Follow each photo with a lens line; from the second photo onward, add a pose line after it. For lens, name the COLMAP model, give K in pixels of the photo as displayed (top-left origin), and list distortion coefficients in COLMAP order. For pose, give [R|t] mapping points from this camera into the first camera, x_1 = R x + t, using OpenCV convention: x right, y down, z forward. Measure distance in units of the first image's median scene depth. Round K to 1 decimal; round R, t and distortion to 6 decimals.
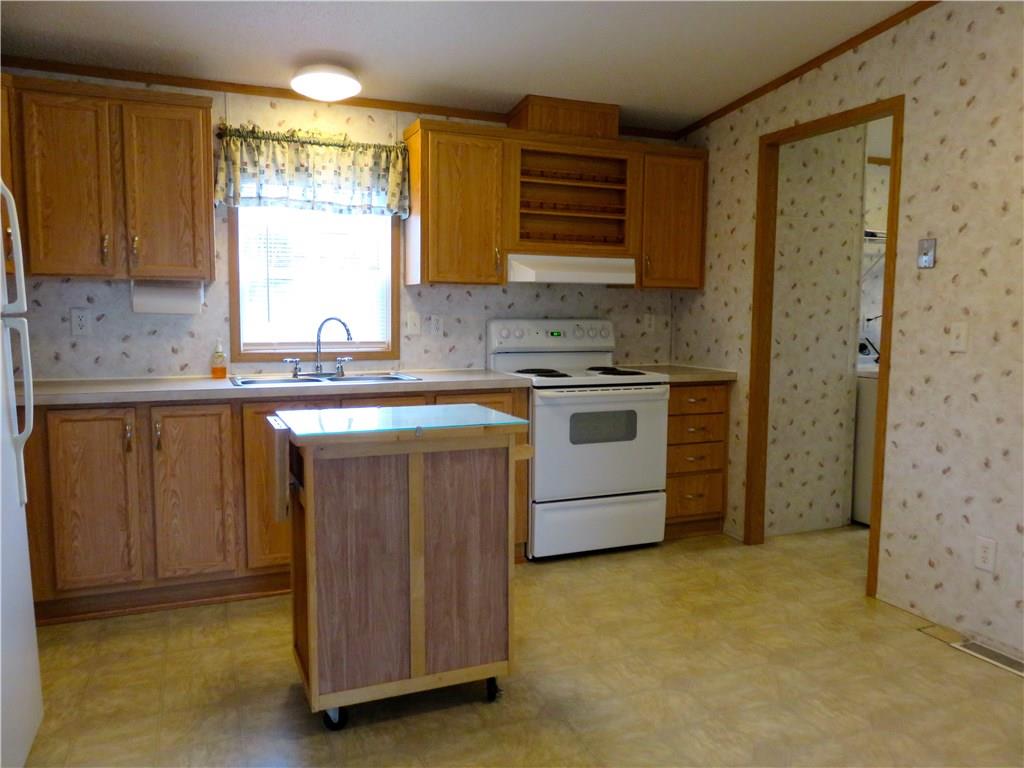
lens RADIAL K [[765.8, 0, 512.9], [0, 765.8, 388.6], [0, 0, 1]] dist [-0.006095, 0.001451]
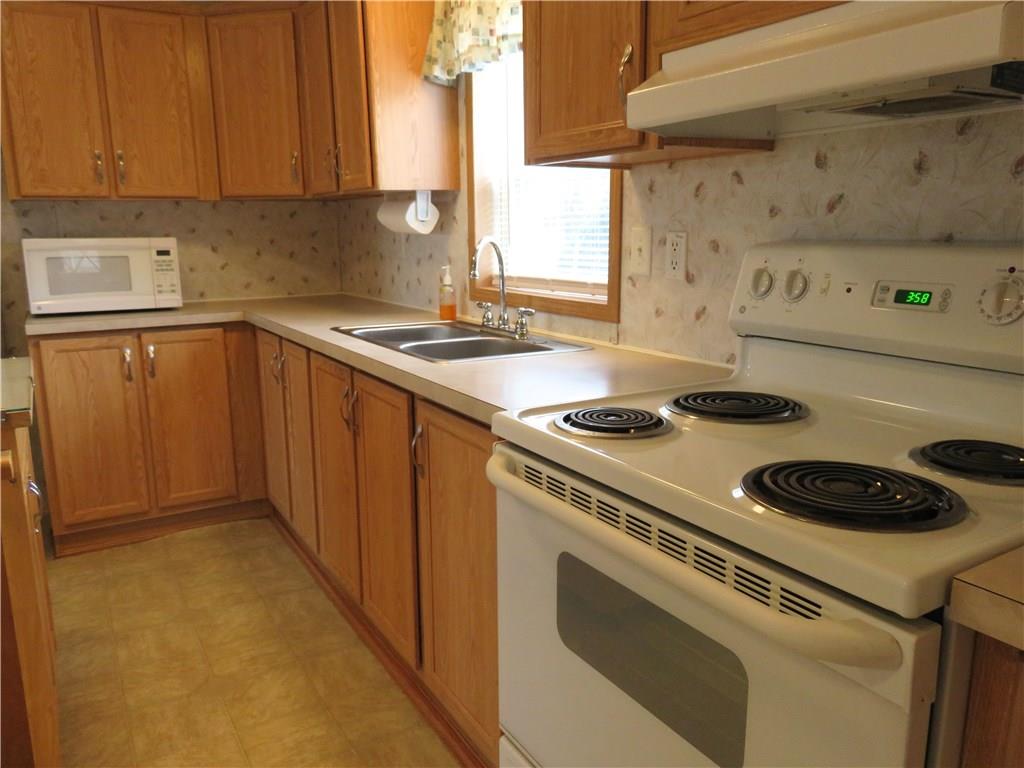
lens RADIAL K [[765.8, 0, 517.1], [0, 765.8, 386.9], [0, 0, 1]] dist [-0.006095, 0.001451]
pose [[0.138313, 0.188070, -0.972368, 0.368674], [-0.093499, 0.979899, 0.176228, -0.086338], [0.985965, 0.066541, 0.153117, 0.933220]]
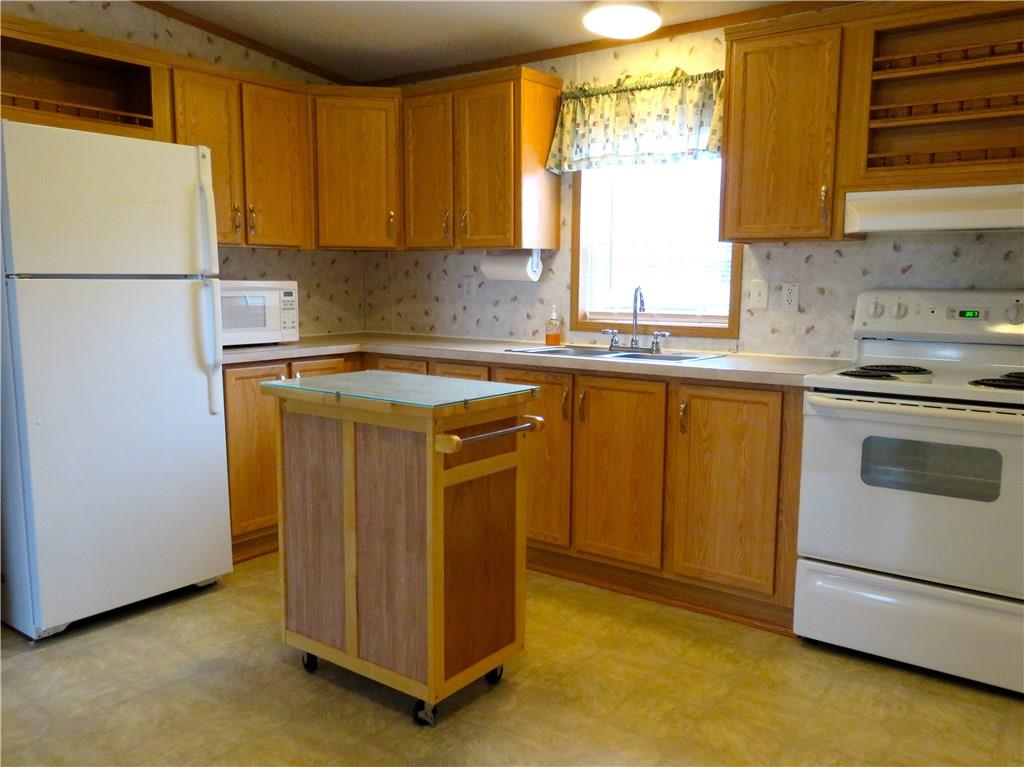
lens RADIAL K [[825.1, 0, 517.7], [0, 825.1, 387.8], [0, 0, 1]] dist [-0.008233, -0.006753]
pose [[0.504076, 0.106130, -0.857114, 0.516690], [-0.092295, 0.993358, 0.068720, -0.027680], [0.858714, 0.044467, 0.510522, 0.399599]]
